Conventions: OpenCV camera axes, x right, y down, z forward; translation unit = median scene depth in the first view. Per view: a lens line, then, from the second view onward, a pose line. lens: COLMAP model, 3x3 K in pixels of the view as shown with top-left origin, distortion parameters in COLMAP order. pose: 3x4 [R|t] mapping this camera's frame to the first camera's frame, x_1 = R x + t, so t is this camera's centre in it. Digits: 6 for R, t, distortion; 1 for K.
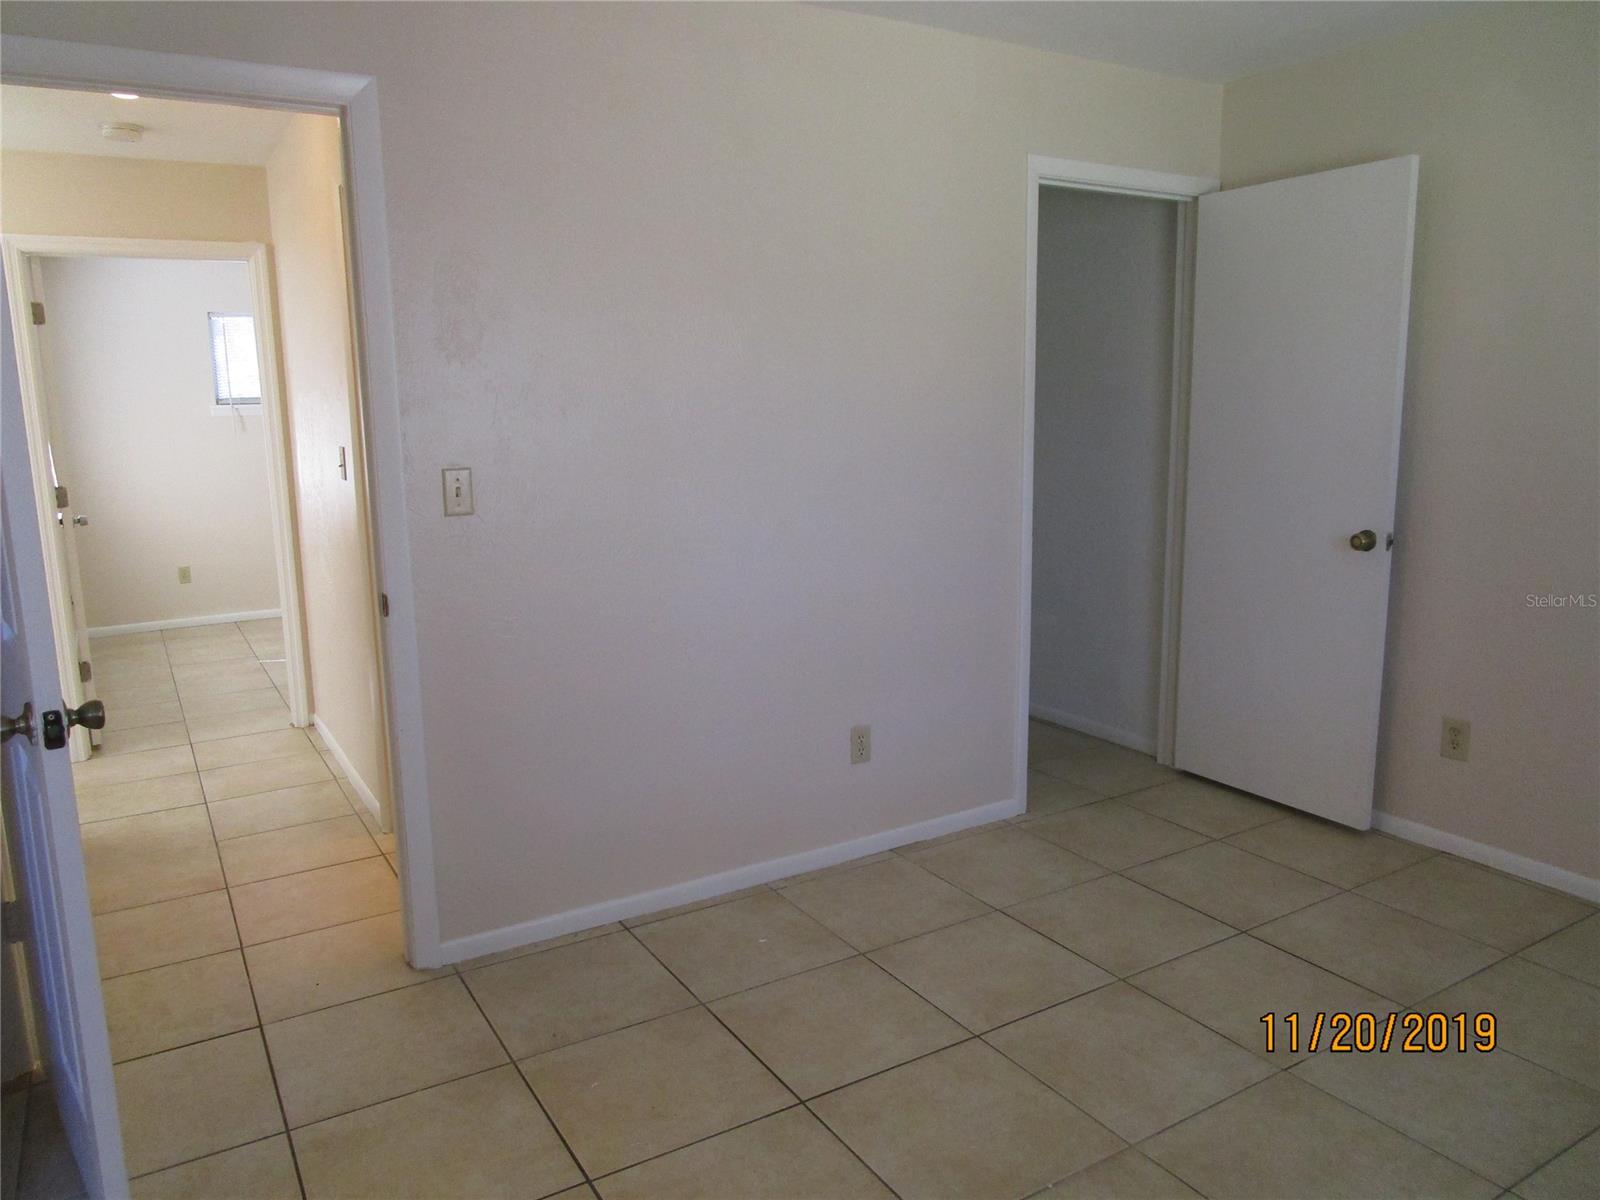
lens RADIAL K [[1134.4, 0, 795.1], [0, 1134.4, 606.2], [0, 0, 1]] dist [-0.028915, 0.010220]
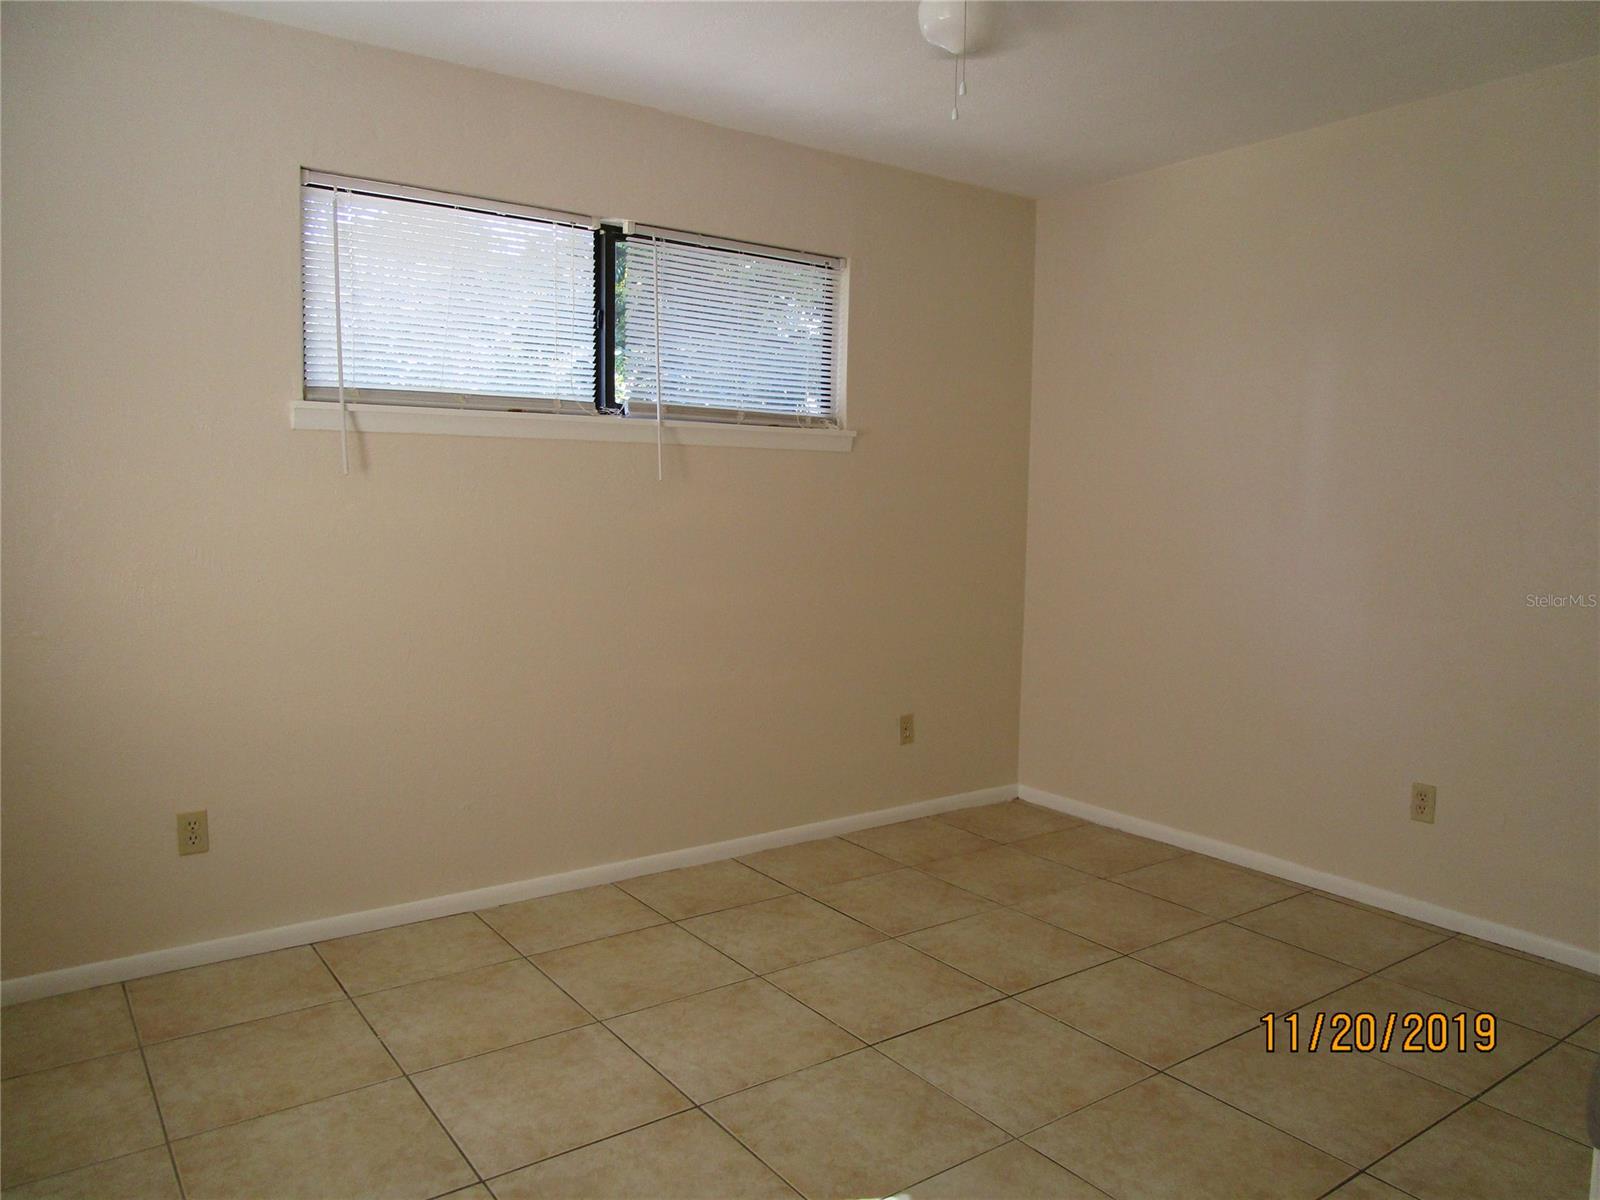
lens RADIAL K [[1061.9, 0, 800.0], [0, 1061.9, 600.0], [0, 0, 1]] dist [0.027548, 0.001731]
pose [[0.997319, 0.016526, 0.071283, -0.424591], [-0.013209, 0.998819, -0.046752, -0.110403], [-0.071972, 0.045685, 0.996360, 0.719470]]
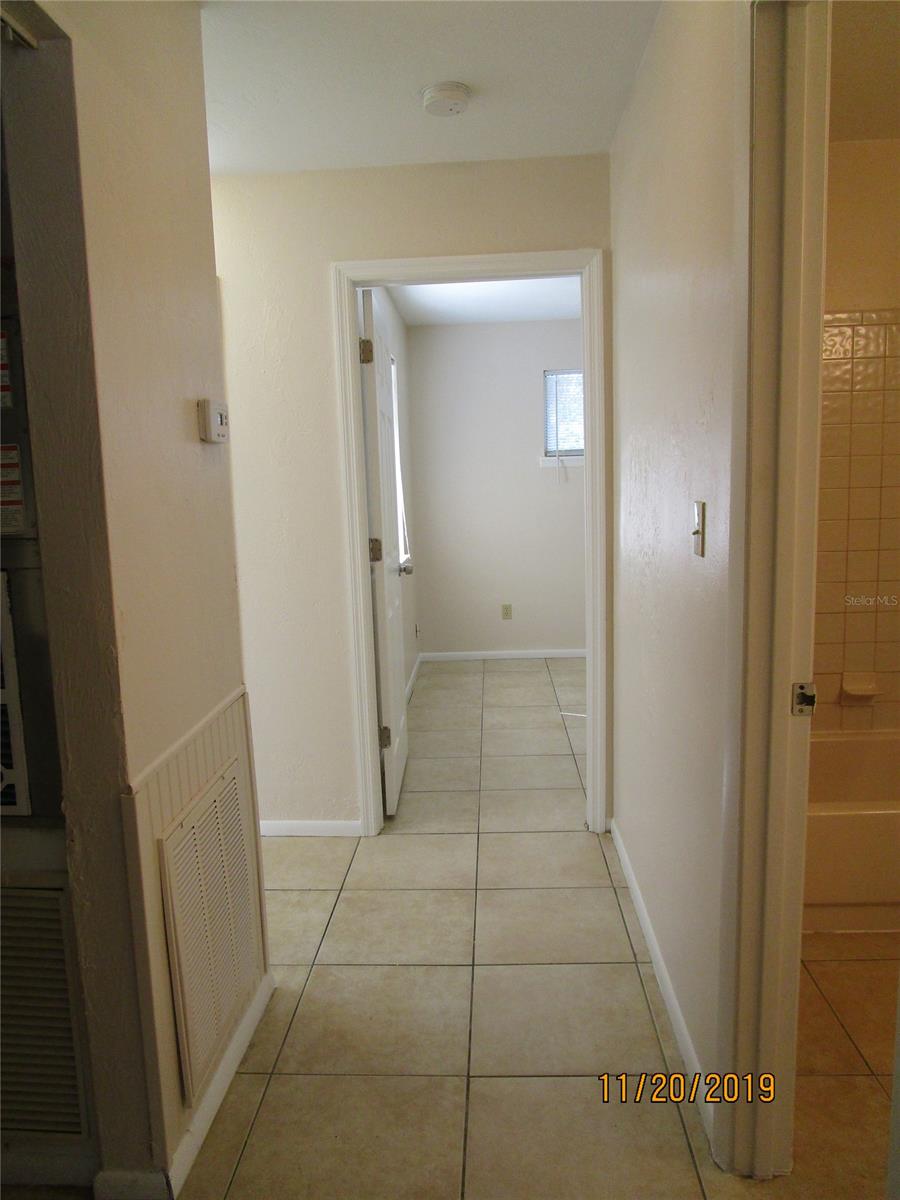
lens RADIAL K [[850.8, 0, 450.0], [0, 850.8, 600.0], [0, 0, 1]] dist [-0.028915, 0.010220]
pose [[0.830135, 0.070746, -0.553056, -0.152769], [-0.080403, 0.996739, 0.006816, -0.047794], [0.551735, 0.038809, 0.833116, 0.325512]]
